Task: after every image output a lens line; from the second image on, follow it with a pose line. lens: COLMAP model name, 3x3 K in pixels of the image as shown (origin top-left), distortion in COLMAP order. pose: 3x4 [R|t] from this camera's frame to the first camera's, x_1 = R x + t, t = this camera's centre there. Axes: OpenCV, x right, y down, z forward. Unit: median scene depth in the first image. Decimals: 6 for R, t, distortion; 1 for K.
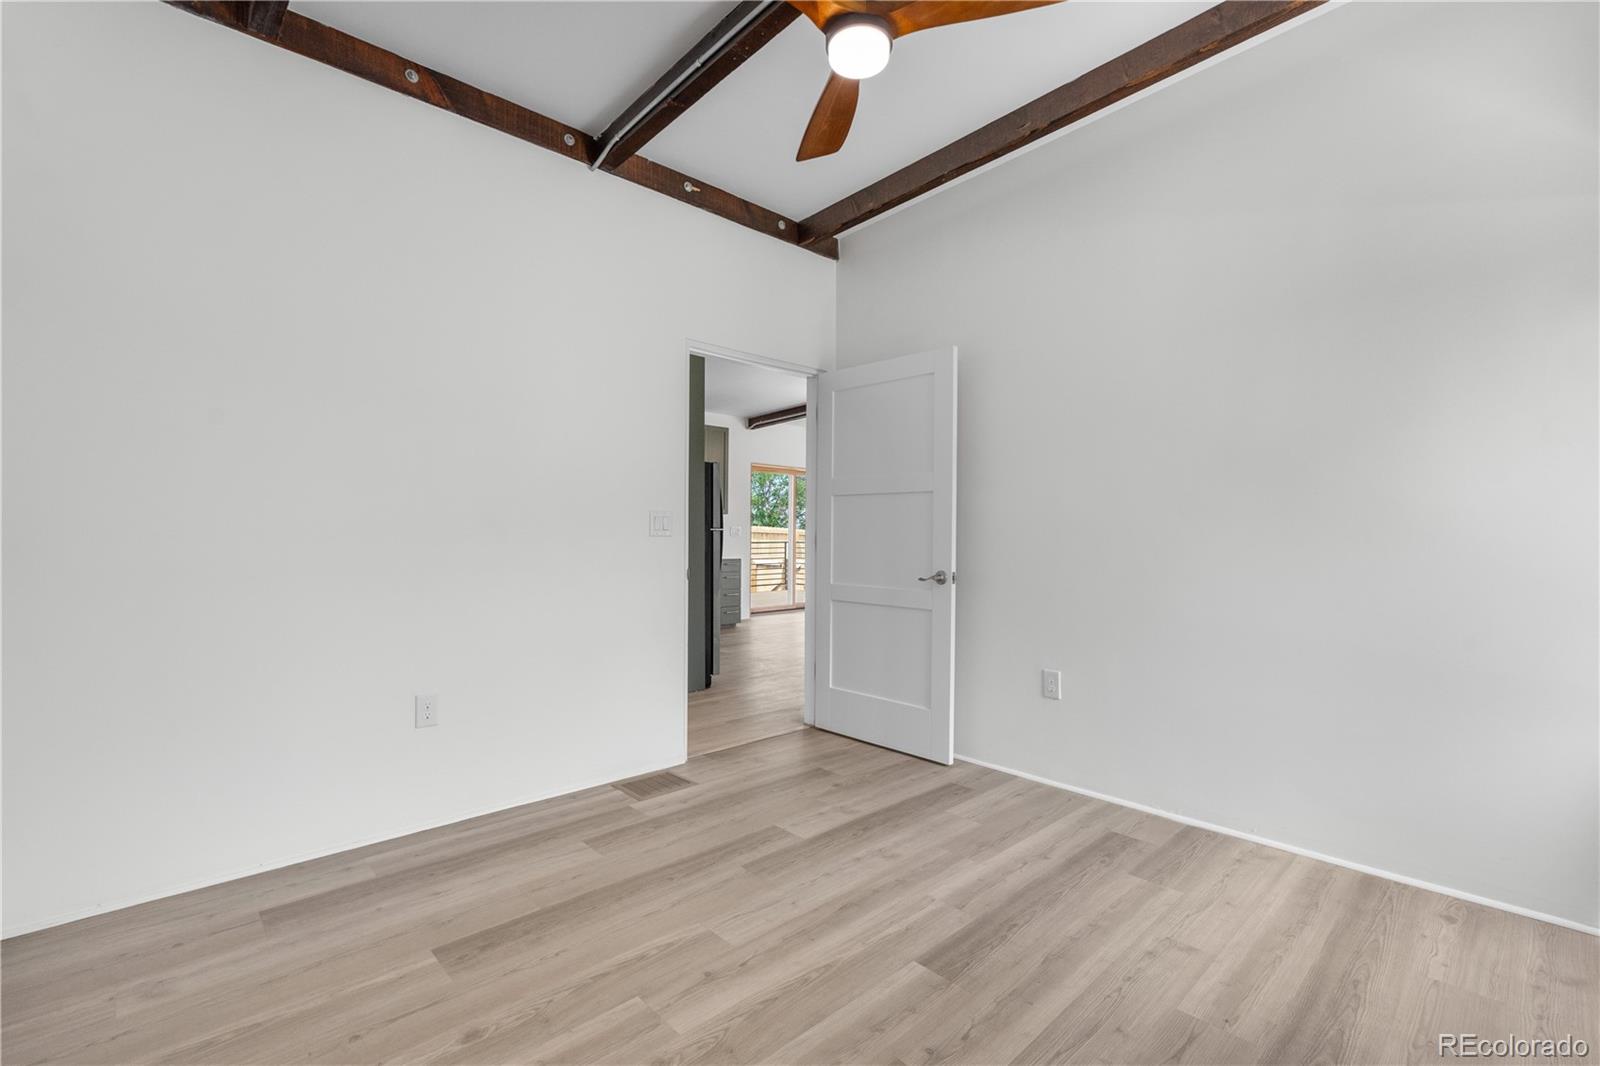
lens RADIAL K [[705.9, 0, 801.9], [0, 705.9, 528.8], [0, 0, 1]] dist [-0.007873, 0.002838]
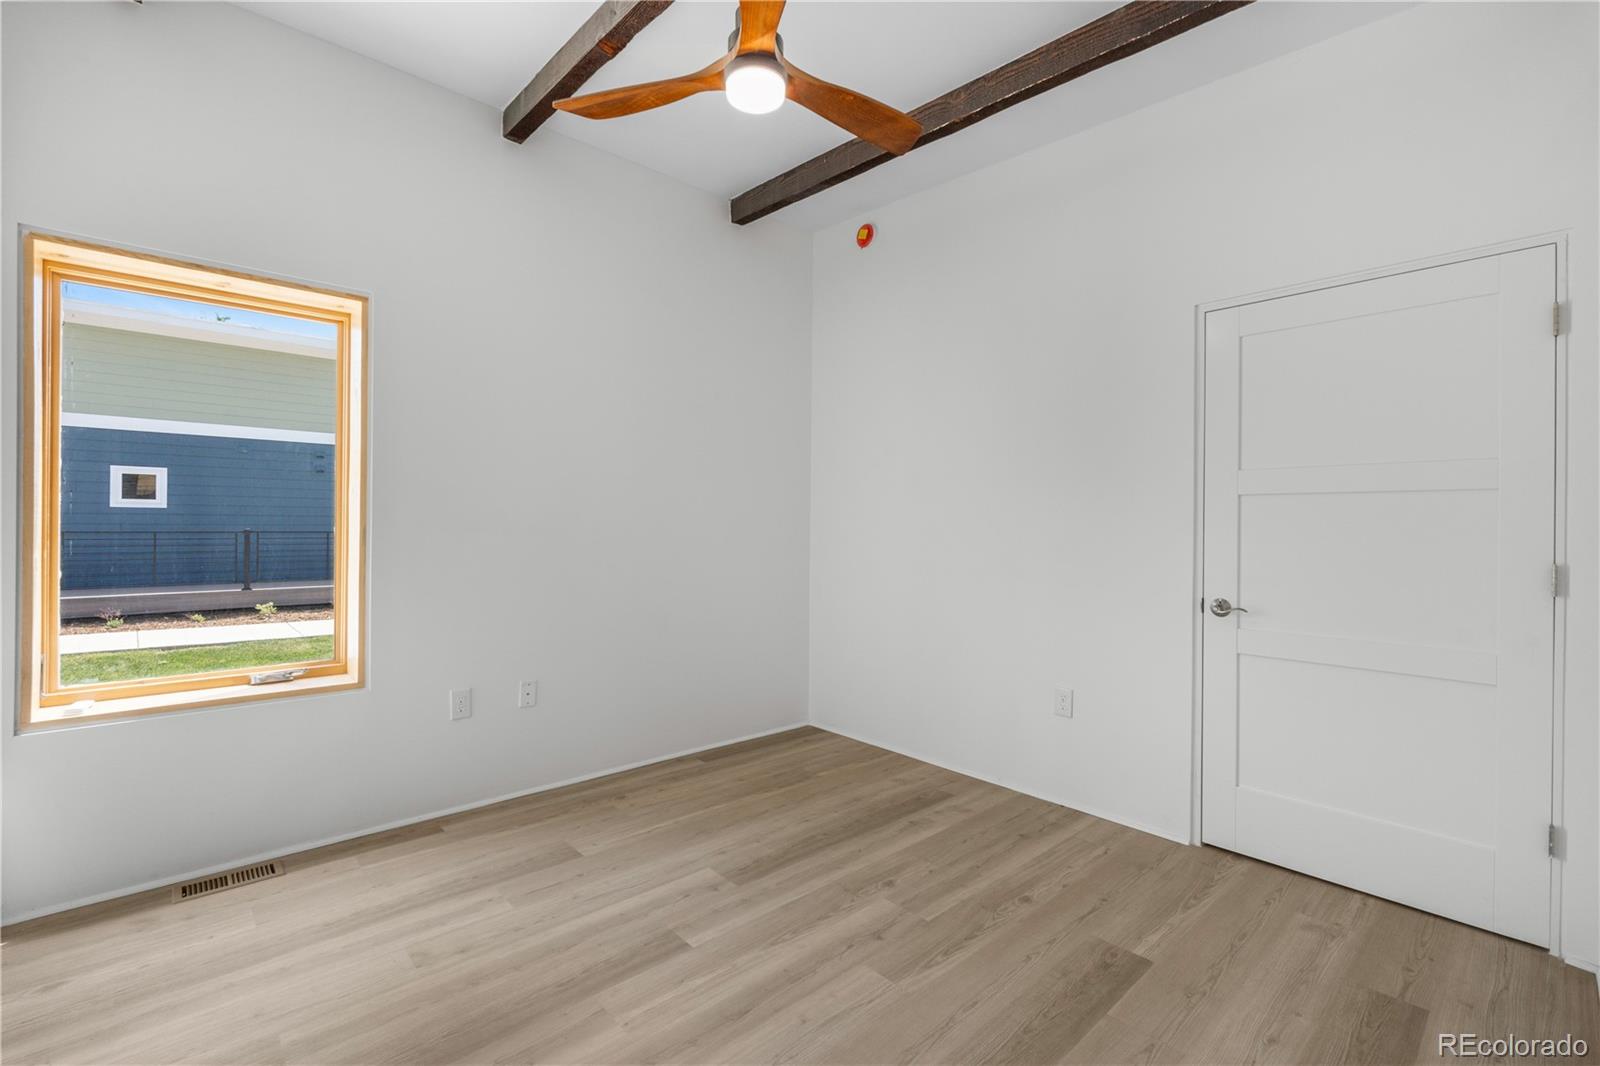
lens RADIAL K [[705.9, 0, 794.7], [0, 705.9, 529.4], [0, 0, 1]] dist [-0.007873, 0.002838]
pose [[-0.999315, -0.018118, 0.032273, -0.019107], [-0.018012, 0.999831, 0.003586, -0.034466], [-0.032333, 0.003002, -0.999473, 2.040996]]
